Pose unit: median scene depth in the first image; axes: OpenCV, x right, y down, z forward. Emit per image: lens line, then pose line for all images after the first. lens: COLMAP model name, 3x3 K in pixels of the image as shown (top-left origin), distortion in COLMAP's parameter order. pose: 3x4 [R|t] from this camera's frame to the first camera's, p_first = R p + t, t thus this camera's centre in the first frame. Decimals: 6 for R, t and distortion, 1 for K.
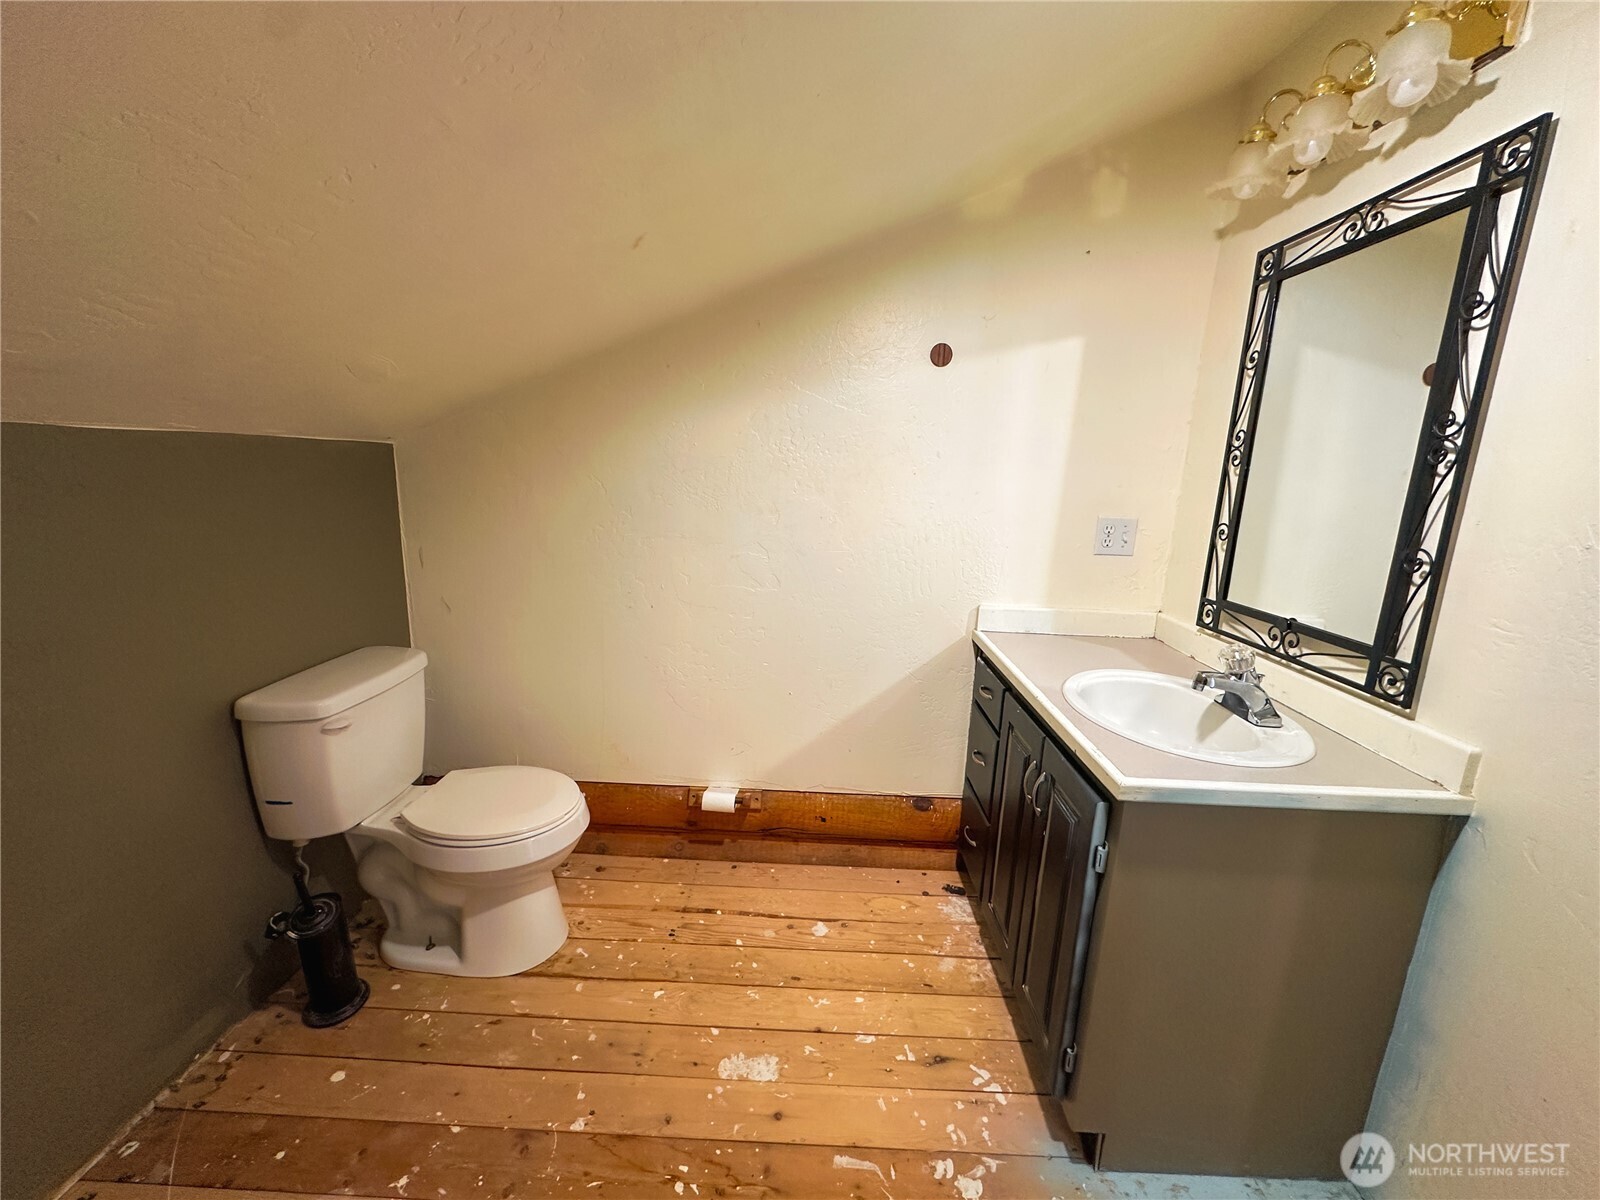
lens RADIAL K [[639.2, 0, 800.6], [0, 639.2, 600.1], [0, 0, 1]] dist [-0.003095, 0.000914]
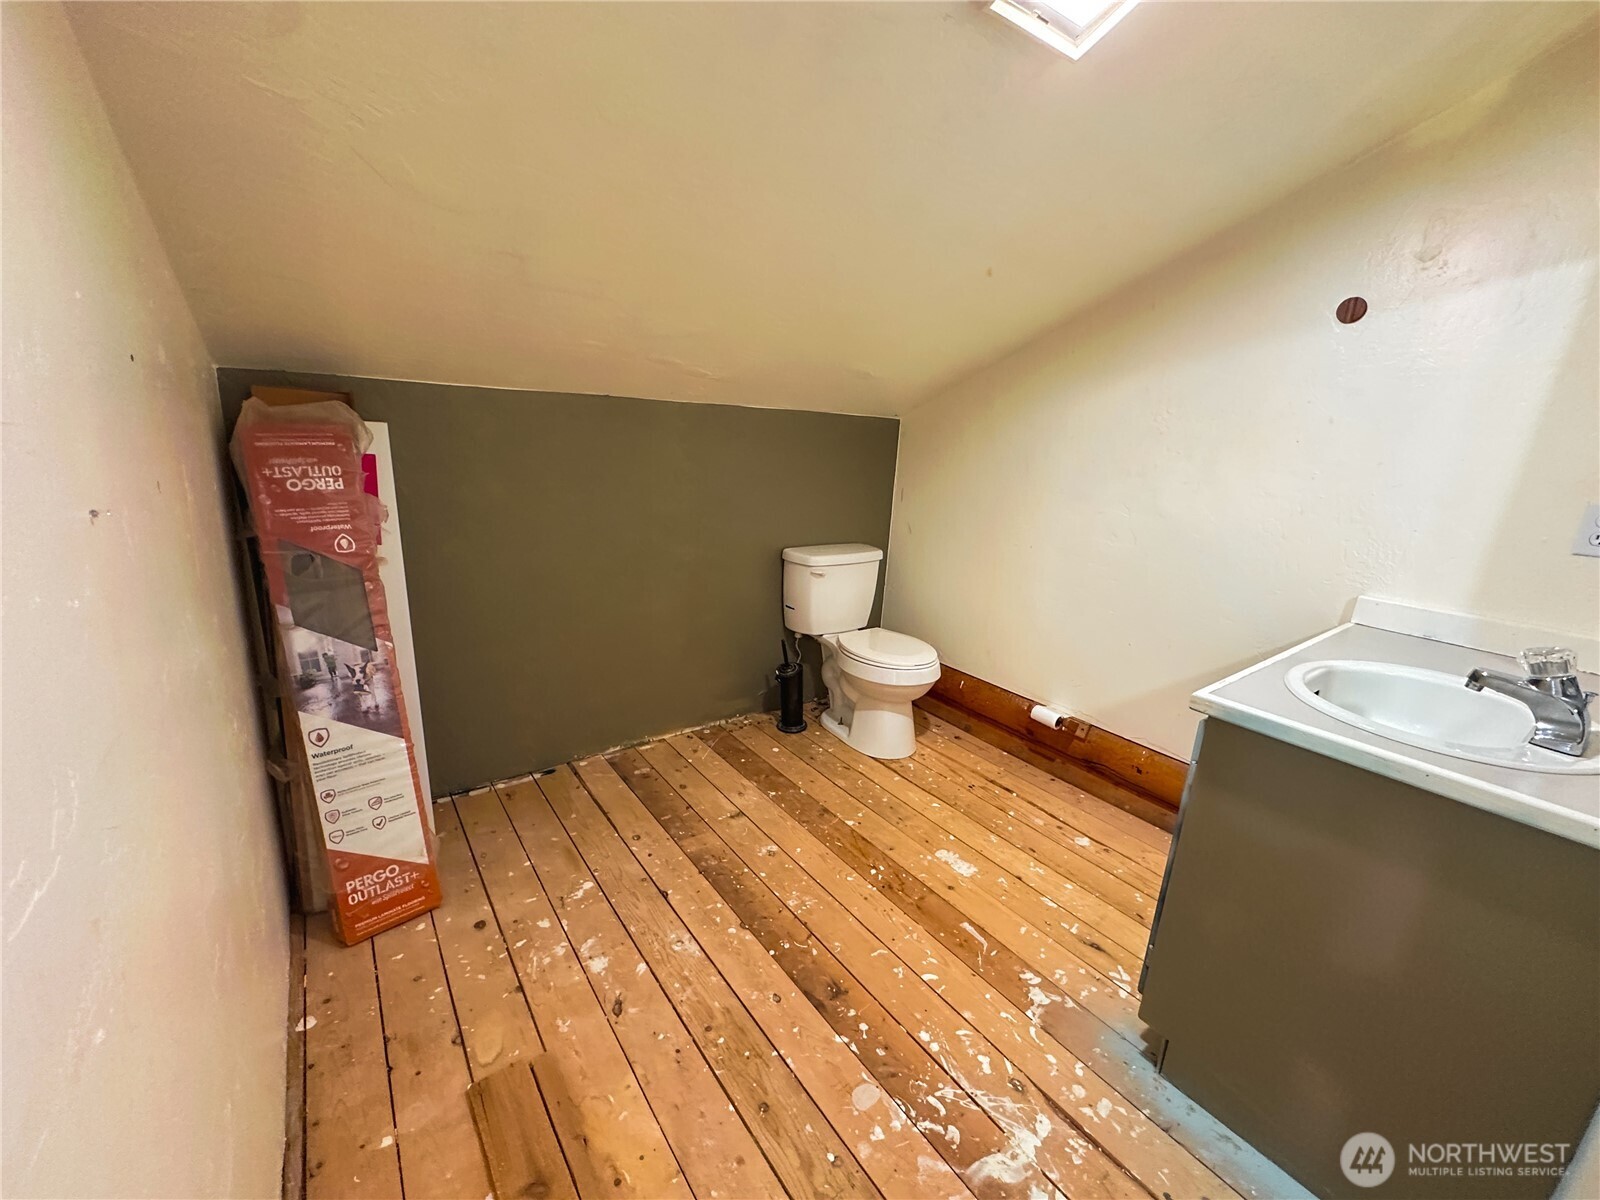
lens RADIAL K [[639.2, 0, 798.8], [0, 639.2, 598.3], [0, 0, 1]] dist [-0.003095, 0.000914]
pose [[0.615063, 0.197268, -0.763402, 0.580069], [-0.194390, 0.976250, 0.095651, 0.096749], [0.764140, 0.089567, 0.638802, -0.172306]]
